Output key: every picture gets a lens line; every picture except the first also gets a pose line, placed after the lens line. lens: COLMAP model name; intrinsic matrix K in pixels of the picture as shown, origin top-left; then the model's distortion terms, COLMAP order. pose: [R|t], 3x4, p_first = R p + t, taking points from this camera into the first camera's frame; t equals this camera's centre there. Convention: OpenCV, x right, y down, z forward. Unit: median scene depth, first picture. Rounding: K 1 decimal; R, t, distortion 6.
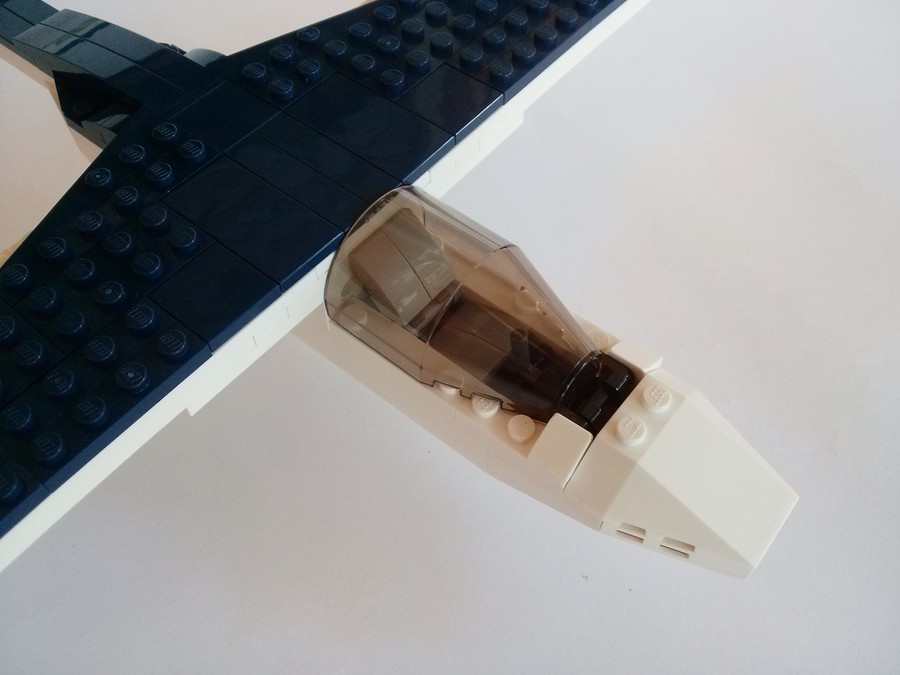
lens RADIAL K [[791.9, 0, 452.6], [0, 791.9, 408.0], [0, 0, 1]] dist [0.003331, -0.007468]
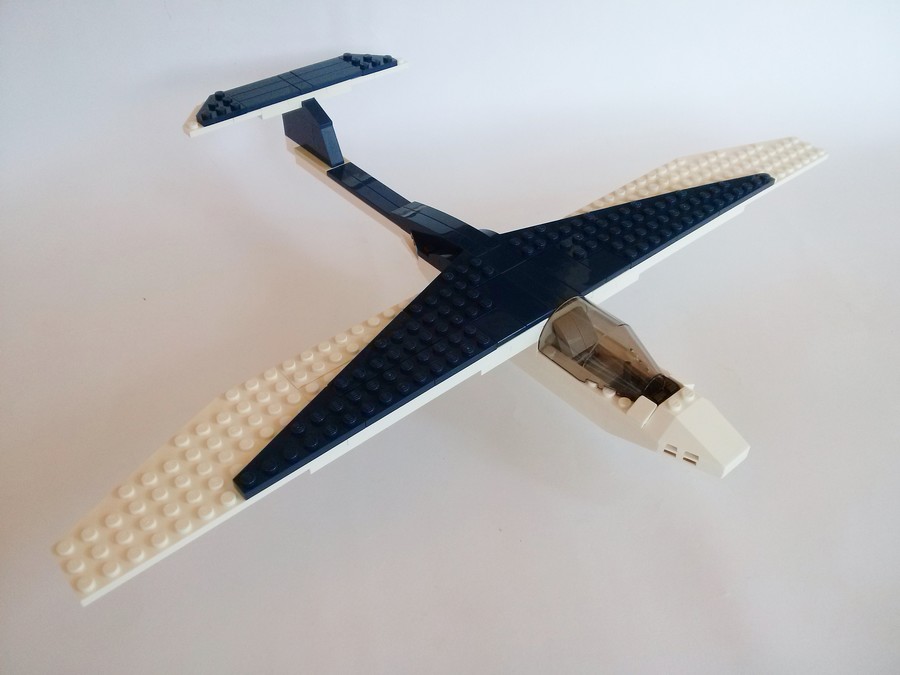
lens RADIAL K [[821.4, 0, 450.0], [0, 821.4, 337.5], [0, 0, 1]] dist [-0.005141, -0.166057]
pose [[0.982615, 0.123693, -0.138446, -0.090667], [-0.159870, 0.942880, -0.292265, 0.564108], [0.094387, 0.309317, 0.946263, -1.181771]]
